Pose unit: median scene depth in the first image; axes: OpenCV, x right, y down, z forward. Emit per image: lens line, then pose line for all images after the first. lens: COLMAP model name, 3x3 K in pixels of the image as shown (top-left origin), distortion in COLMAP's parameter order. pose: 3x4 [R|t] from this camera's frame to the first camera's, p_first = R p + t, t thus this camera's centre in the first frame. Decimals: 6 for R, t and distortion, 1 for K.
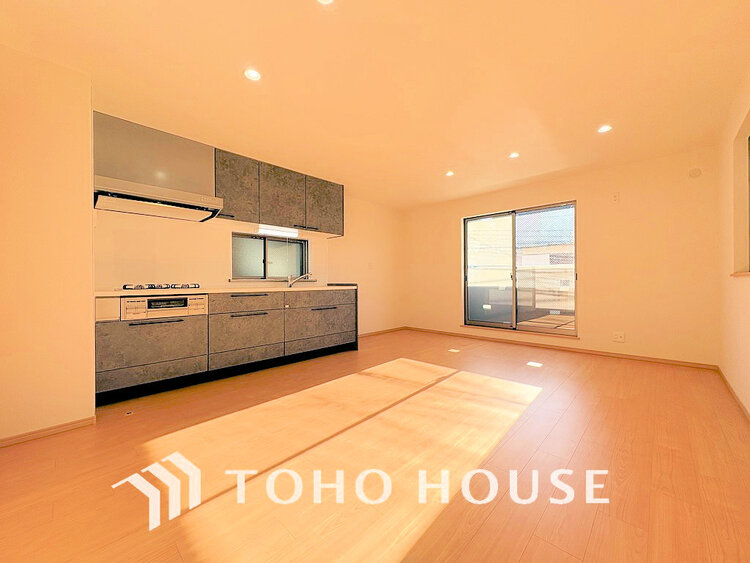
lens RADIAL K [[299.4, 0, 378.8], [0, 299.4, 279.3], [0, 0, 1]] dist [-0.000812, 0.001060]
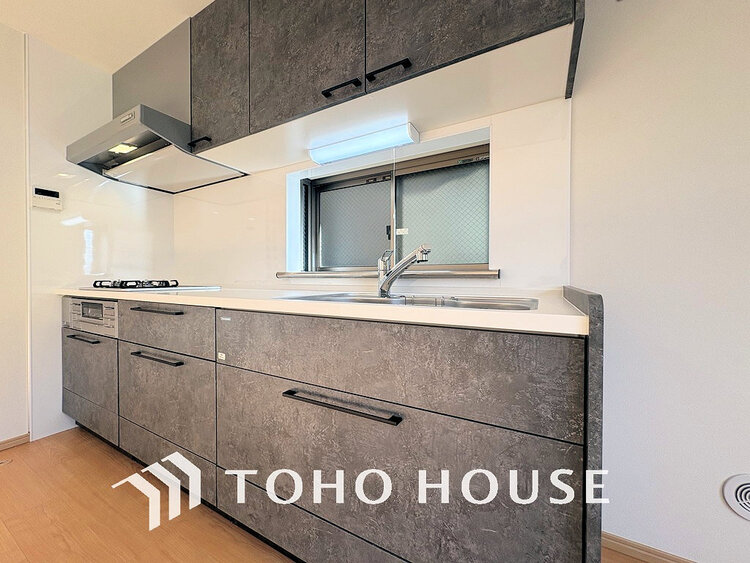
lens RADIAL K [[299.4, 0, 376.1], [0, 299.4, 282.7], [0, 0, 1]] dist [-0.000812, 0.001060]
pose [[0.250637, 0.021074, -0.967852, 0.040193], [0.005363, 0.999717, 0.023157, 0.007429], [0.968066, -0.010995, 0.250453, 1.178047]]
